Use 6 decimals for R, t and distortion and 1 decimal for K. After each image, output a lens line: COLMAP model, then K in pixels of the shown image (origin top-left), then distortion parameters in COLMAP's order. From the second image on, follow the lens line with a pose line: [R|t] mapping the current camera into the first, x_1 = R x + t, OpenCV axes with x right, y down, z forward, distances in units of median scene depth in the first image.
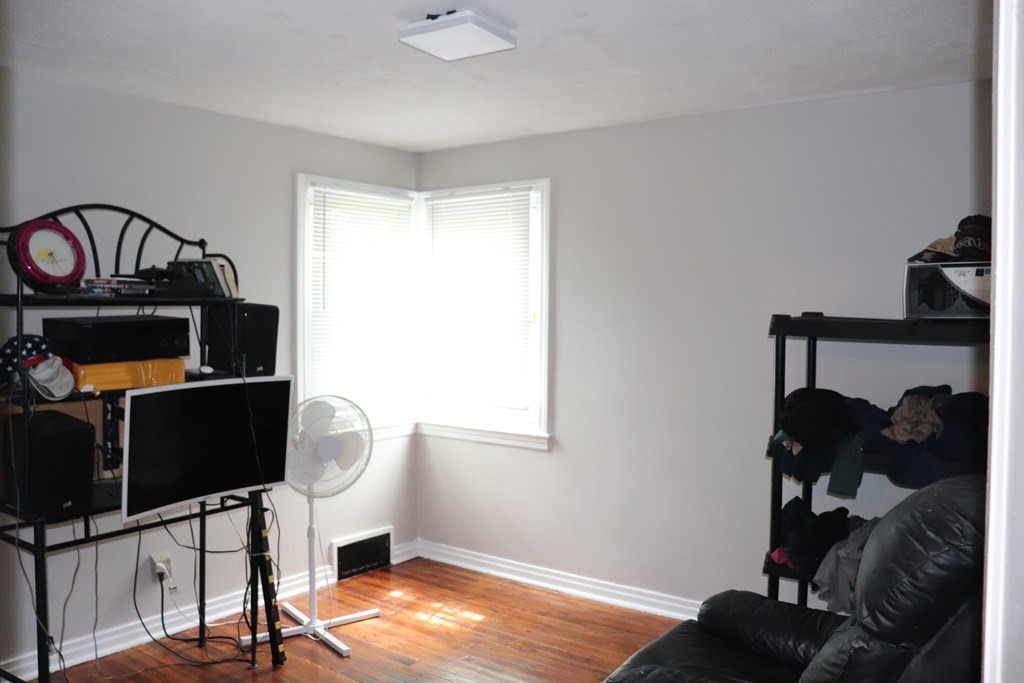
lens RADIAL K [[858.9, 0, 509.5], [0, 858.9, 337.4], [0, 0, 1]] dist [-0.141333, 0.112612]
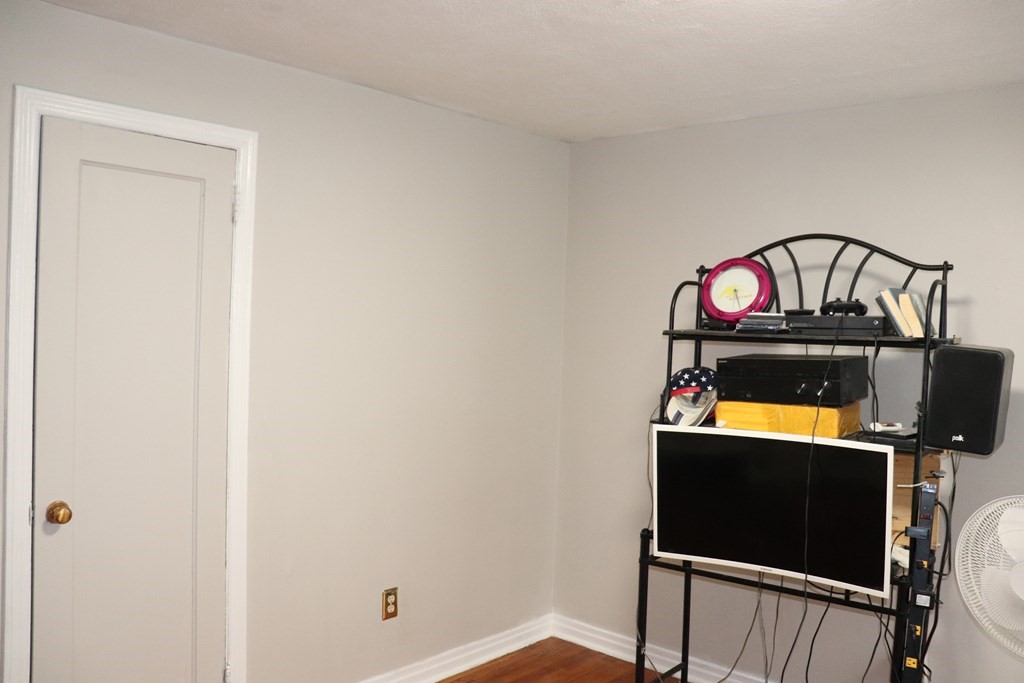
lens RADIAL K [[858.9, 0, 509.8], [0, 858.9, 343.1], [0, 0, 1]] dist [-0.141333, 0.112612]
pose [[-0.107815, 0.010627, -0.994114, 0.485715], [-0.065235, 0.997712, 0.017740, -0.033812], [0.992028, 0.066763, -0.106875, 0.785490]]
